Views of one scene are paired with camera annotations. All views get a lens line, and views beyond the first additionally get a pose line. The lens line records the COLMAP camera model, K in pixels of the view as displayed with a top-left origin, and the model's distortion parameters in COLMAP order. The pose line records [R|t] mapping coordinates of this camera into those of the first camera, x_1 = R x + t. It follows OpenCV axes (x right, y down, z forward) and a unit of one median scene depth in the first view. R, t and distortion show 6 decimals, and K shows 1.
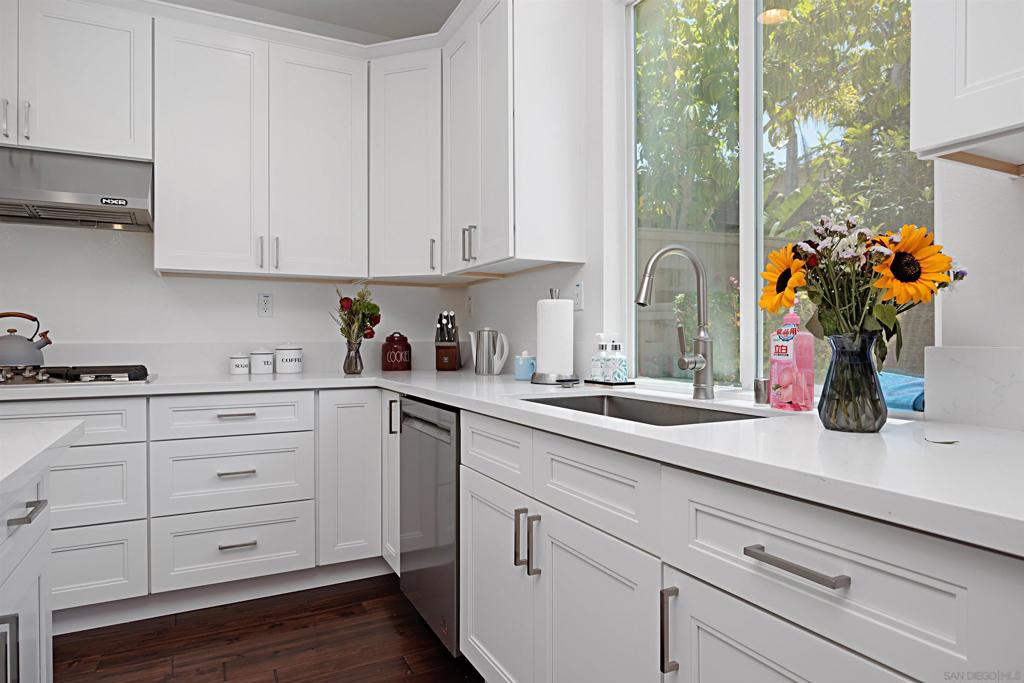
lens RADIAL K [[610.1, 0, 504.4], [0, 610.1, 342.5], [0, 0, 1]] dist [-0.002837, -0.003136]
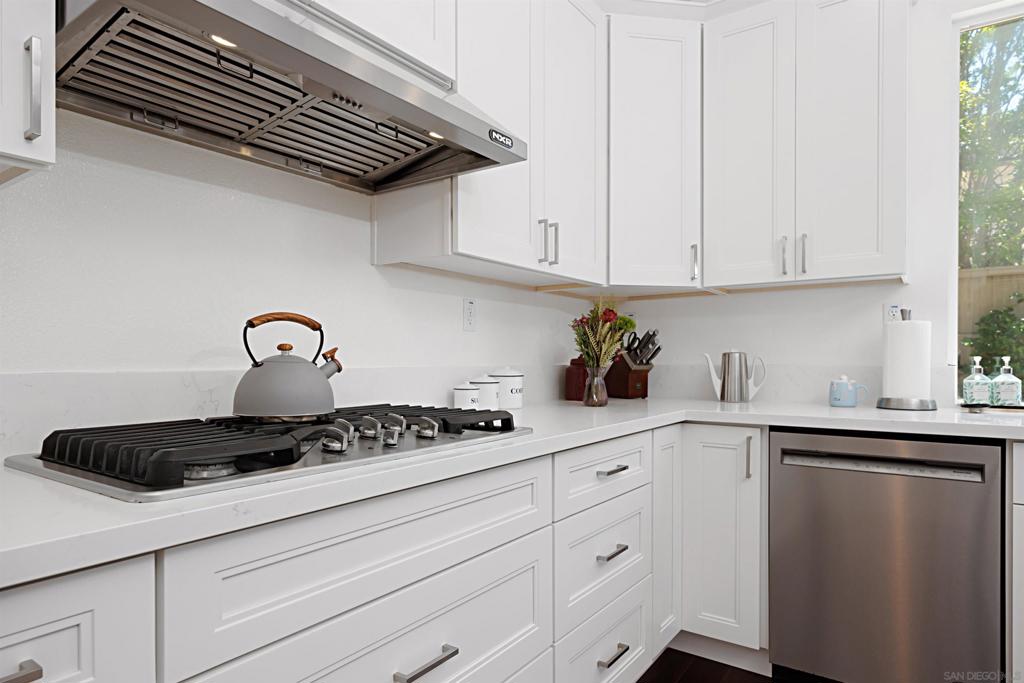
lens RADIAL K [[610.1, 0, 514.4], [0, 610.1, 355.7], [0, 0, 1]] dist [-0.002837, -0.003136]
pose [[0.882084, 0.003616, 0.471078, -0.788610], [0.002016, 0.999932, -0.011450, -0.005033], [-0.471088, 0.011050, 0.882017, 0.390362]]
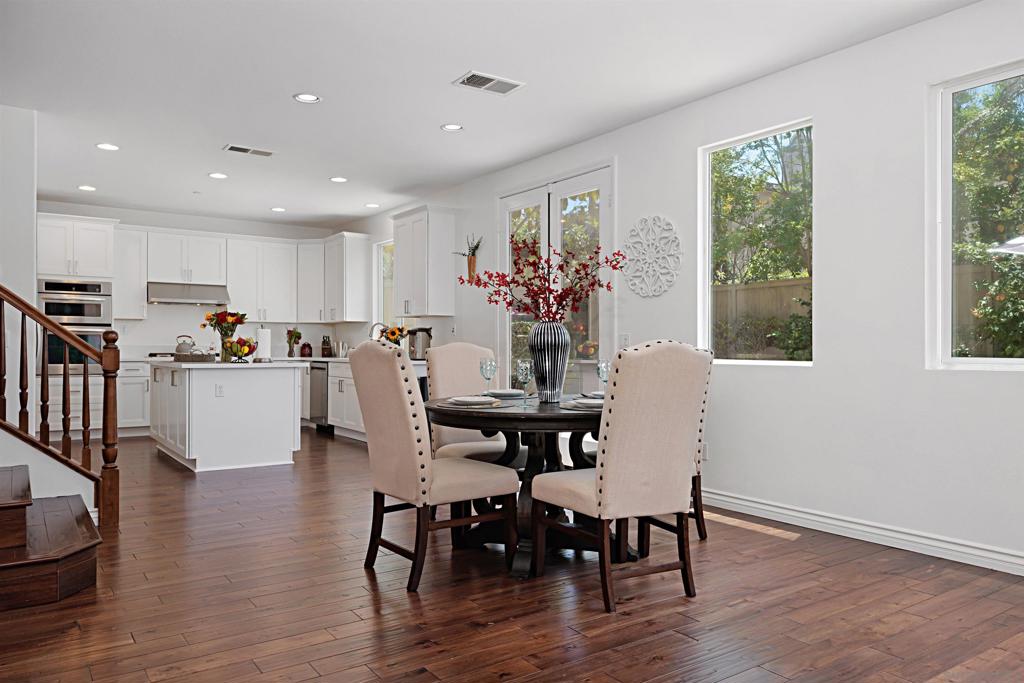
lens RADIAL K [[723.8, 0, 497.2], [0, 723.8, 342.4], [0, 0, 1]] dist [0.034440, -0.003837]
pose [[0.992253, 0.006209, 0.124081, 0.302017], [-0.004443, 0.999885, -0.014507, 0.031541], [-0.124157, 0.013844, 0.992166, -2.653707]]
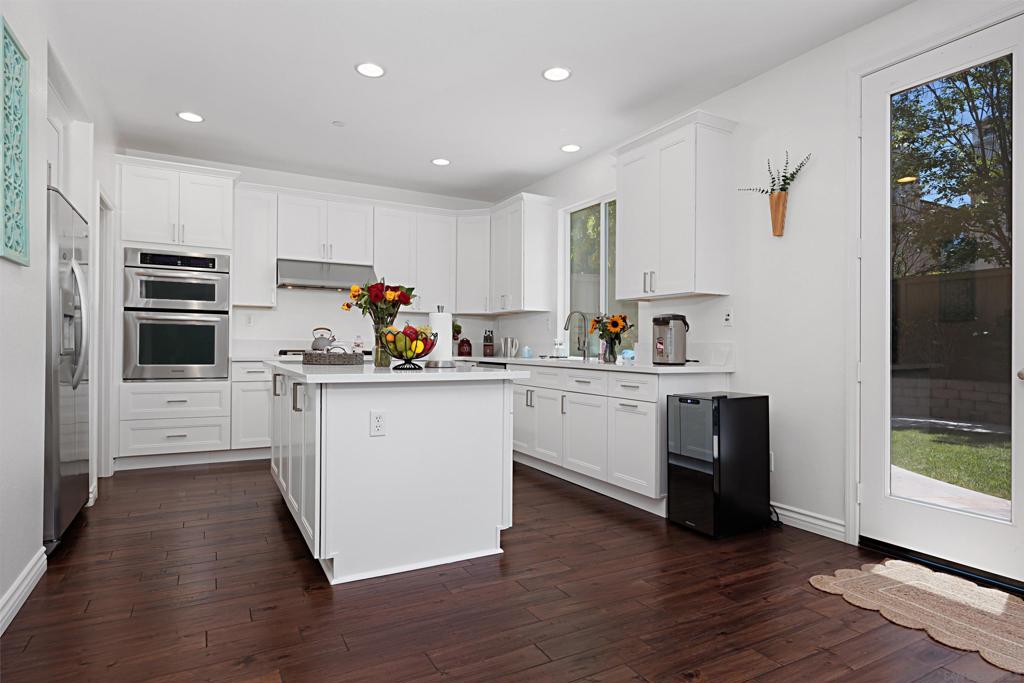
lens RADIAL K [[557.3, 0, 504.2], [0, 557.3, 344.0], [0, 0, 1]] dist [0.005110, 0.000236]
pose [[0.999671, 0.012342, 0.022500, -0.099989], [-0.012114, 0.999874, -0.010238, 0.028126], [-0.022623, 0.009962, 0.999694, -1.168686]]
